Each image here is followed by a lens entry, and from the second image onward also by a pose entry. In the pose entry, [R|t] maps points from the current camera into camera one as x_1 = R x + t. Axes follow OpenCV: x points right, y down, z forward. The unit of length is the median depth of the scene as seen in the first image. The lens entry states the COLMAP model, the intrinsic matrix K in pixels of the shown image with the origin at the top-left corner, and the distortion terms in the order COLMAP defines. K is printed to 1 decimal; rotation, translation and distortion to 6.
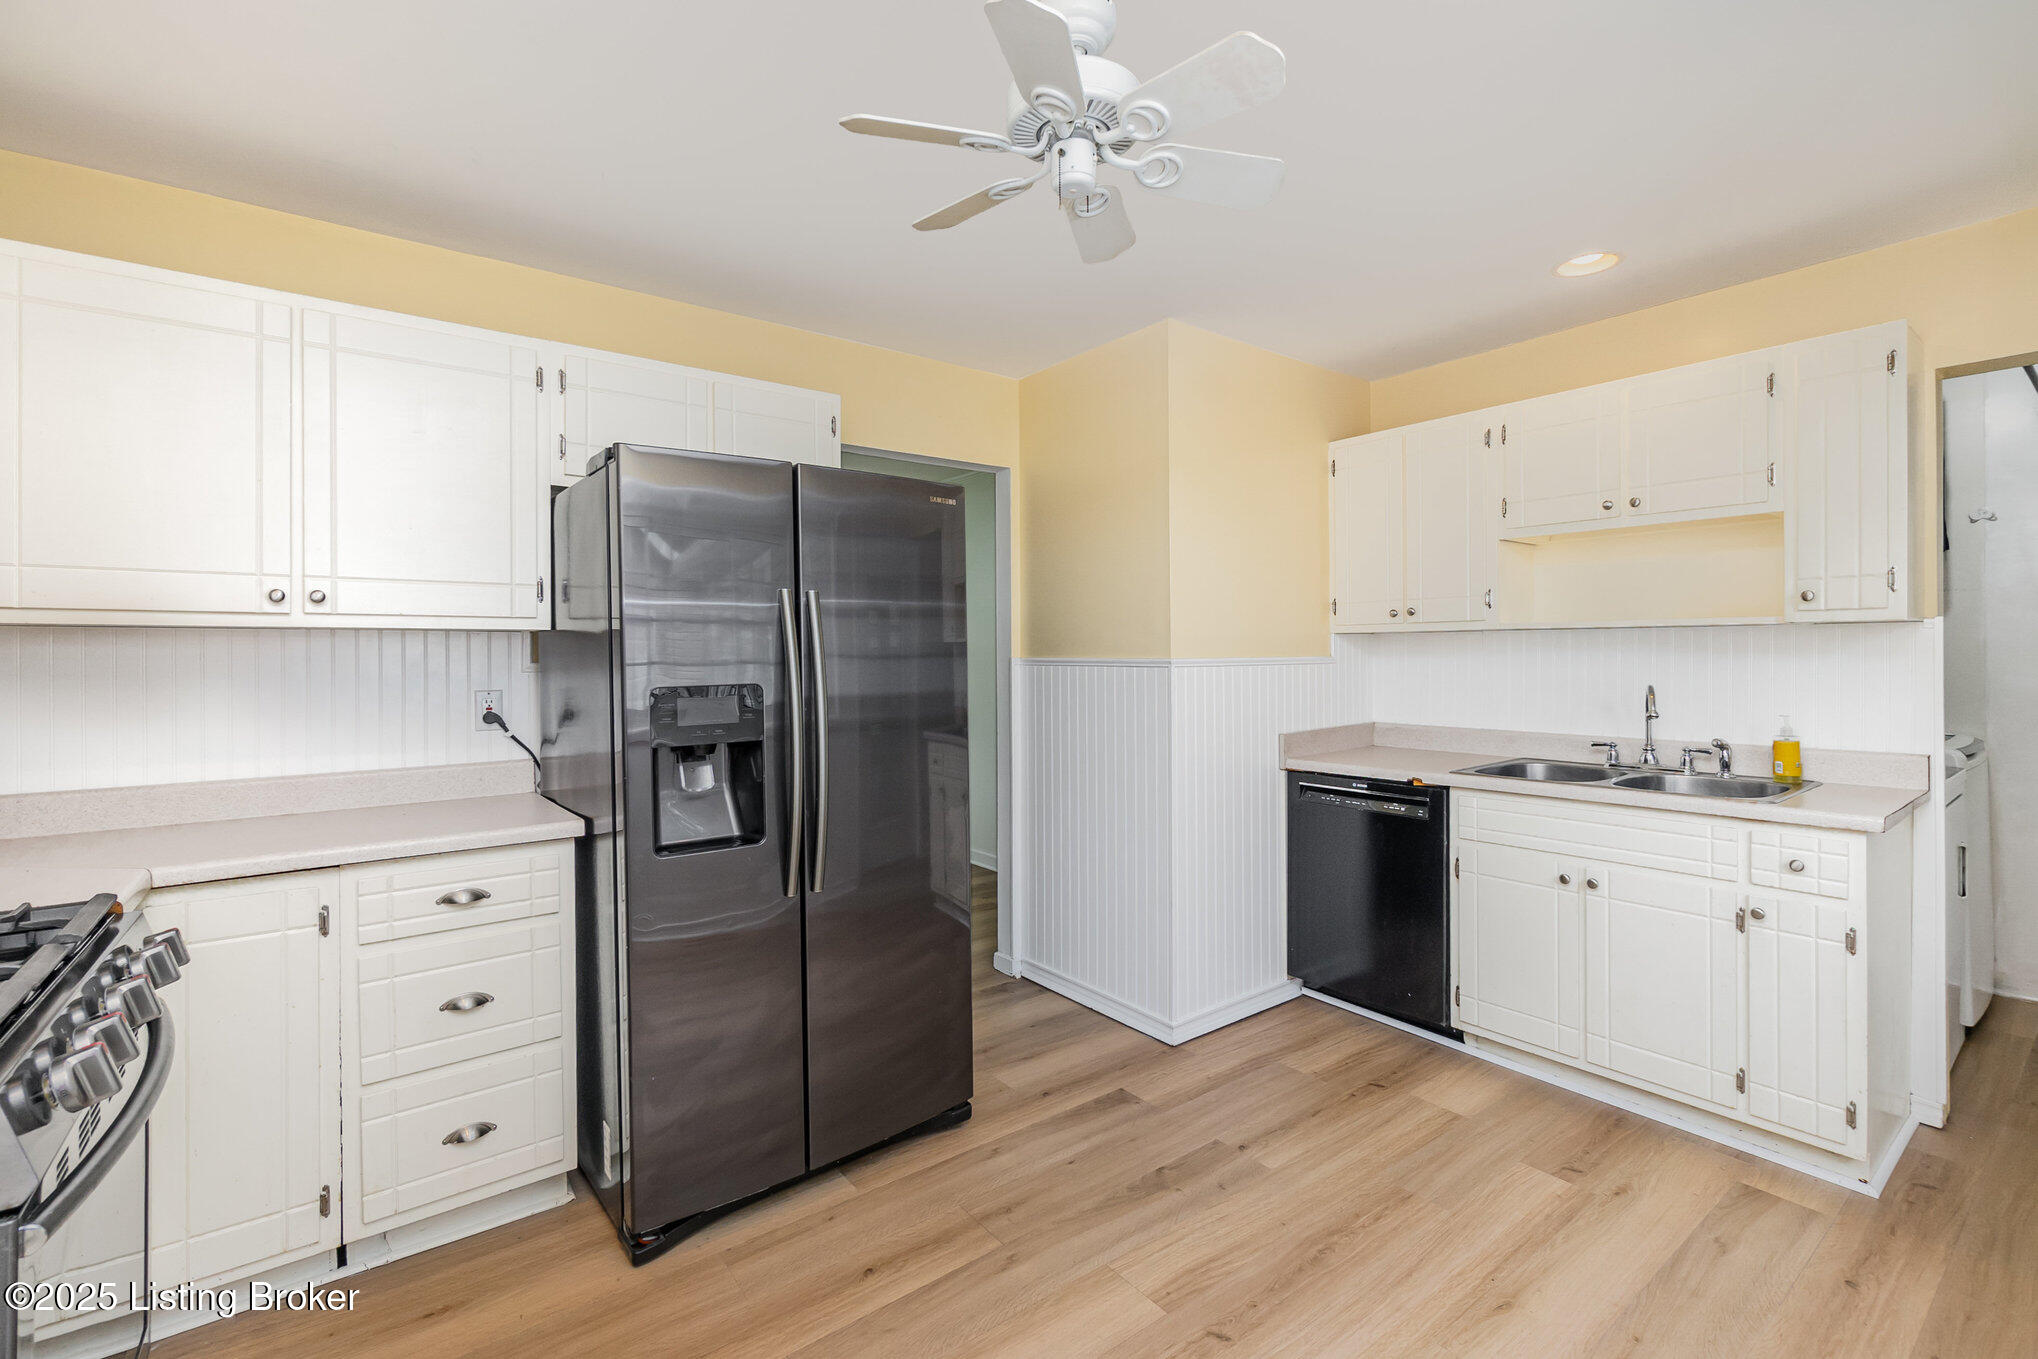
lens RADIAL K [[888.6, 0, 1005.8], [0, 888.6, 663.6], [0, 0, 1]] dist [-0.004477, 0.001106]
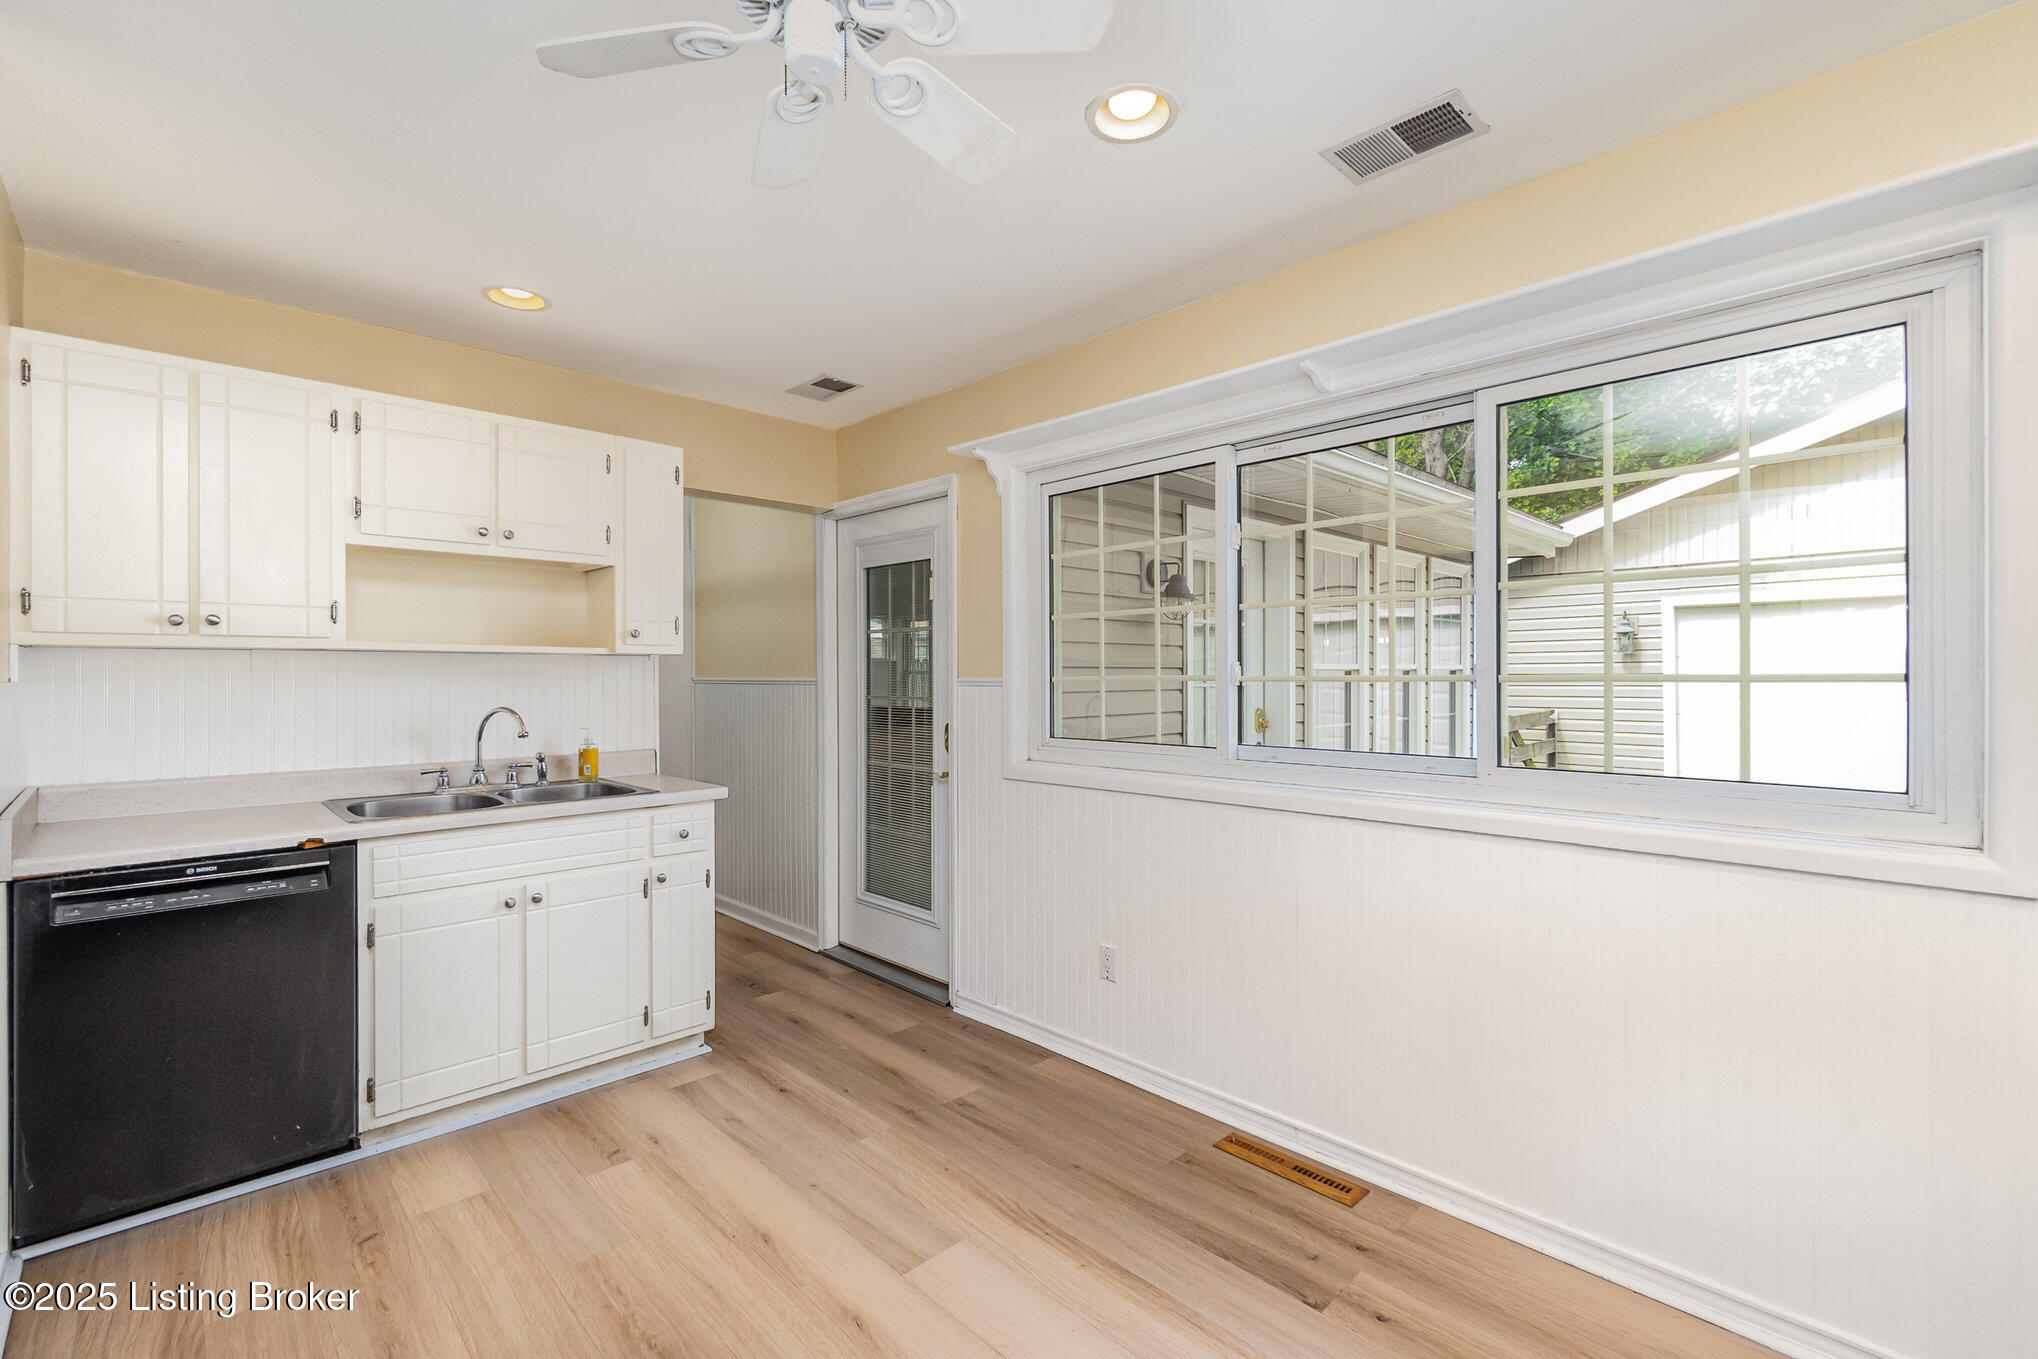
lens RADIAL K [[888.6, 0, 1008.9], [0, 888.6, 674.2], [0, 0, 1]] dist [-0.004477, 0.001106]
pose [[-0.130581, 0.007825, 0.991407, -0.464831], [0.012984, 0.999897, -0.006182, -0.001873], [-0.991353, 0.012065, -0.130669, 0.605116]]
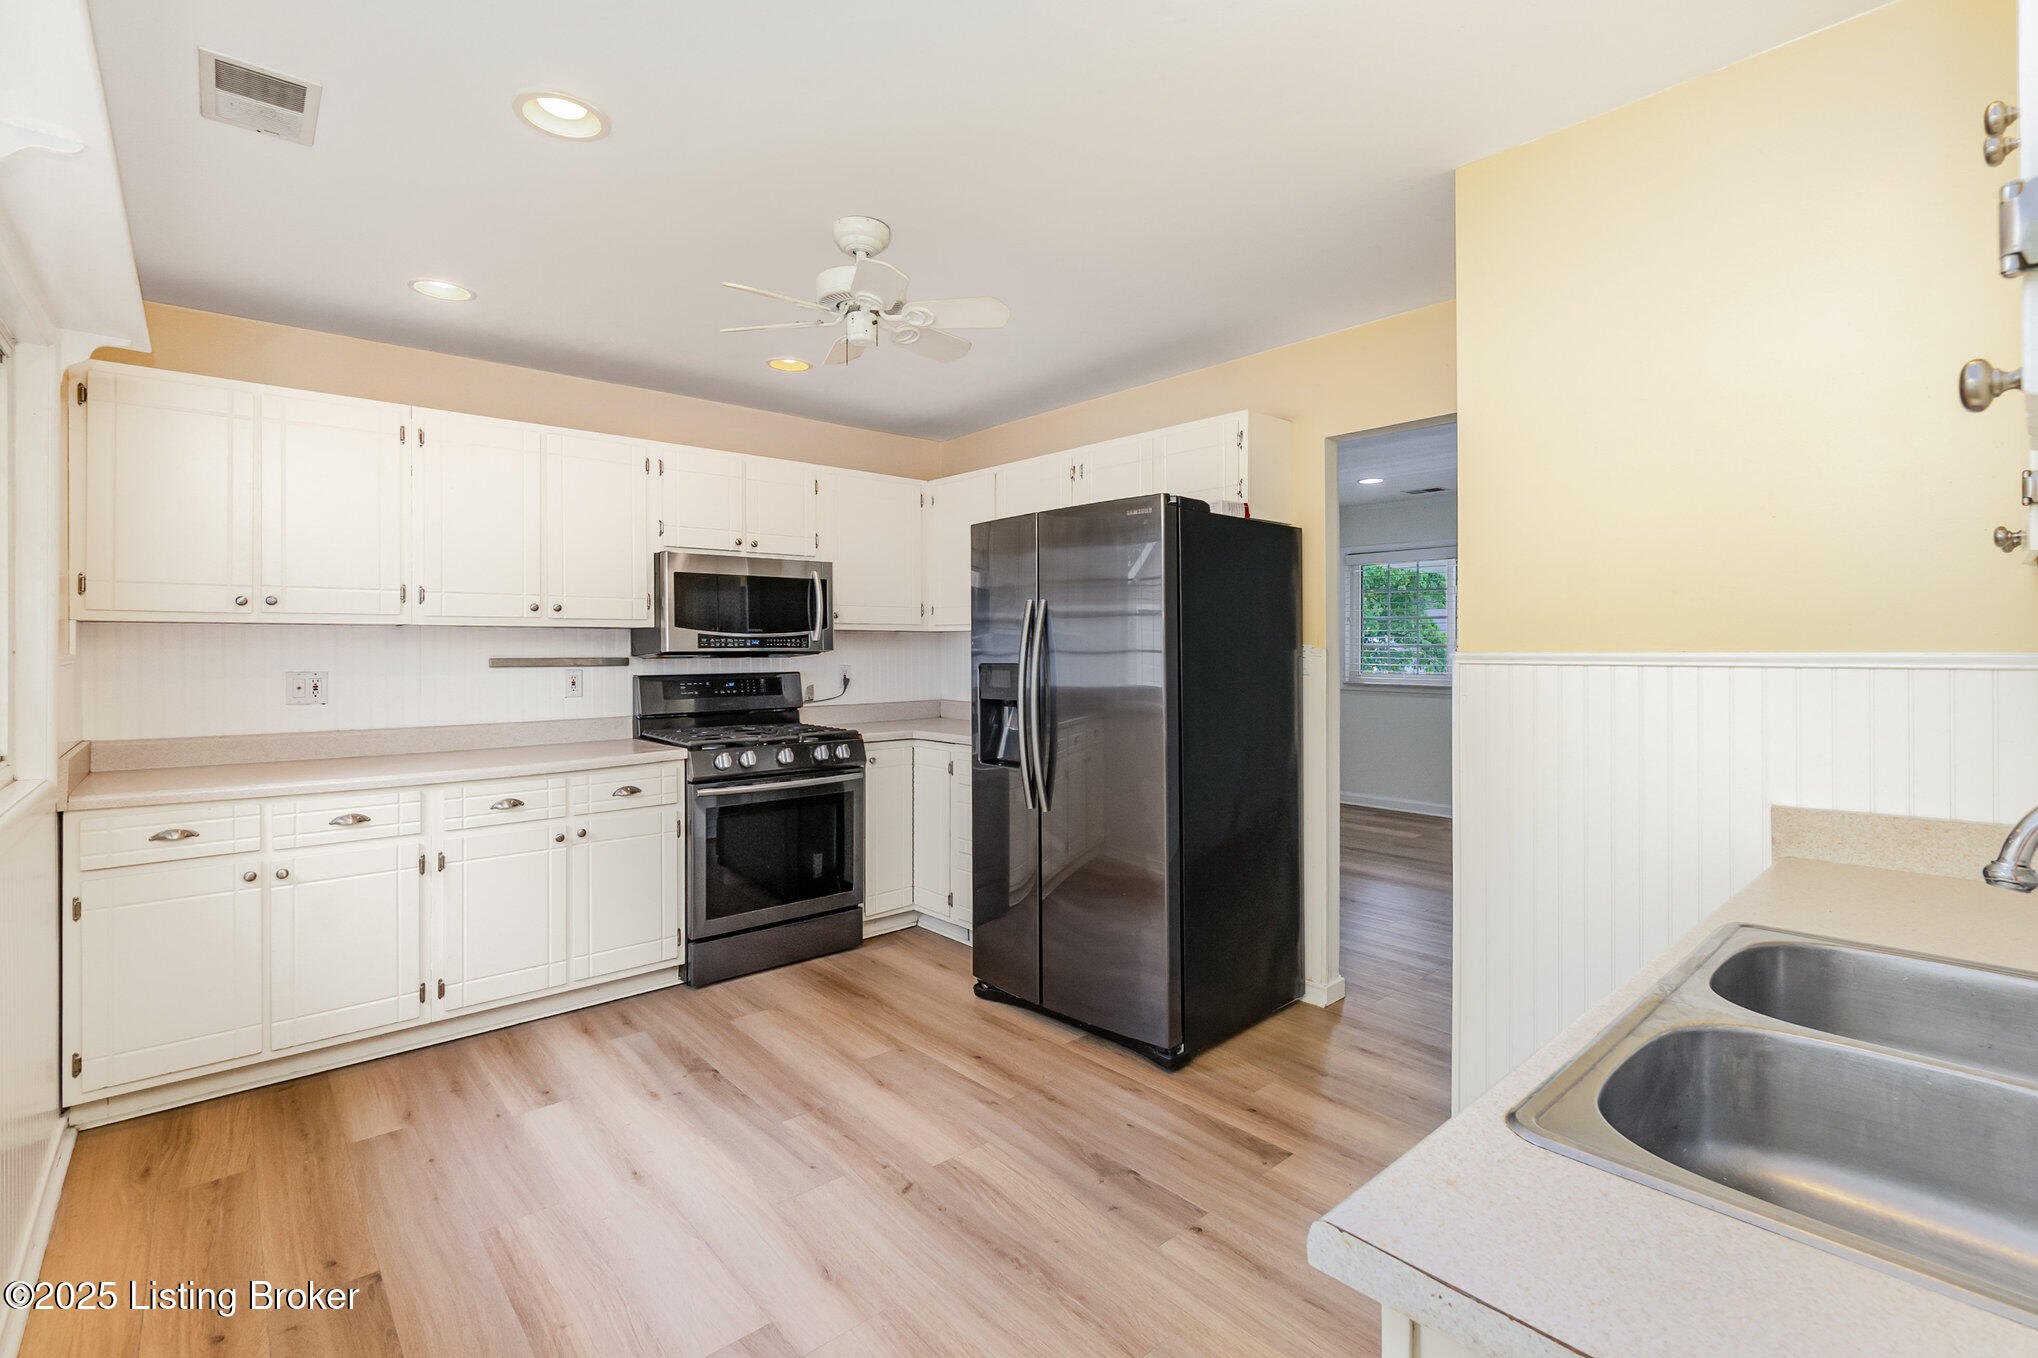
lens RADIAL K [[888.6, 0, 1015.2], [0, 888.6, 662.3], [0, 0, 1]] dist [-0.004477, 0.001106]
pose [[0.093410, 0.022079, -0.995383, 1.055213], [-0.007827, 0.999739, 0.021441, -0.012234], [0.995597, 0.005788, 0.093558, 0.727200]]
